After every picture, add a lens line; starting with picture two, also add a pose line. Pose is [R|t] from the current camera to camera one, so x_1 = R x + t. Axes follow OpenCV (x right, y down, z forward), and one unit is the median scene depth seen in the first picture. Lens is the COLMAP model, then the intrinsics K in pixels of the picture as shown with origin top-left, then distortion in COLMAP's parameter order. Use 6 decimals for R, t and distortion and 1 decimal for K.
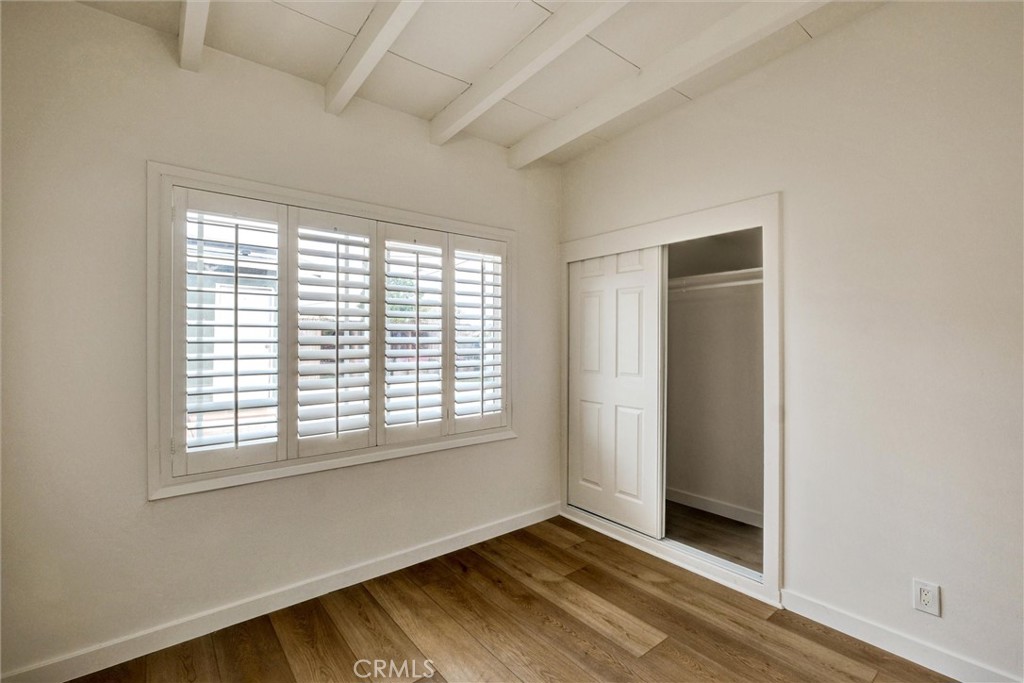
lens RADIAL K [[449.1, 0, 514.6], [0, 449.1, 338.9], [0, 0, 1]] dist [-0.004623, 0.000785]
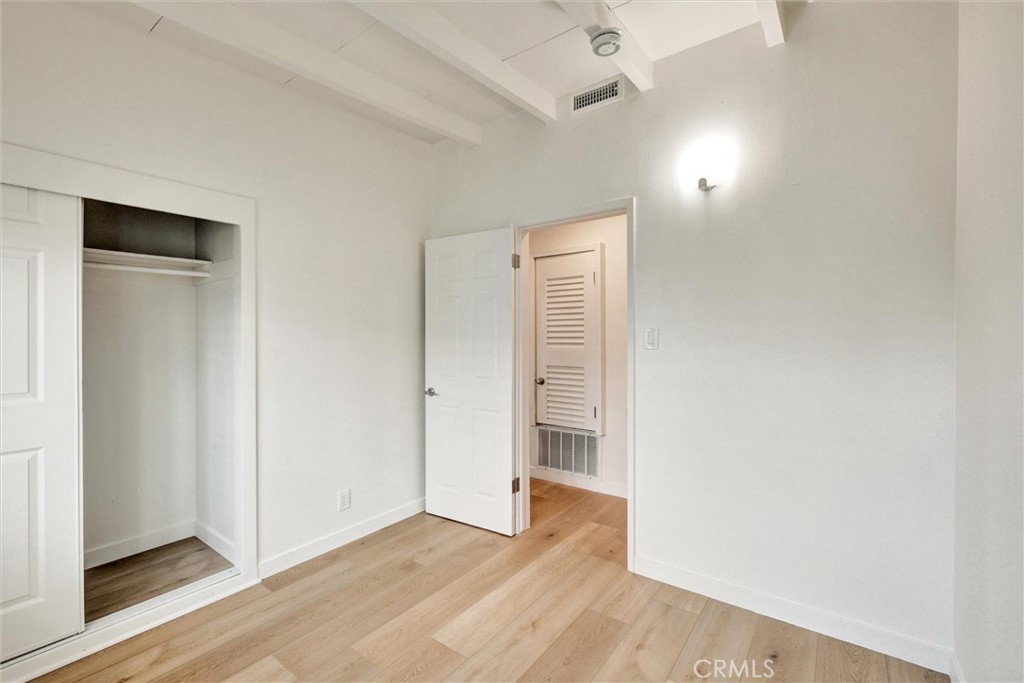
lens RADIAL K [[449.1, 0, 513.6], [0, 449.1, 339.5], [0, 0, 1]] dist [-0.004623, 0.000785]
pose [[-0.253739, -0.014668, 0.967162, -0.596266], [-0.005891, 0.999890, 0.013618, -0.009108], [-0.967255, -0.002242, -0.253797, 0.658214]]
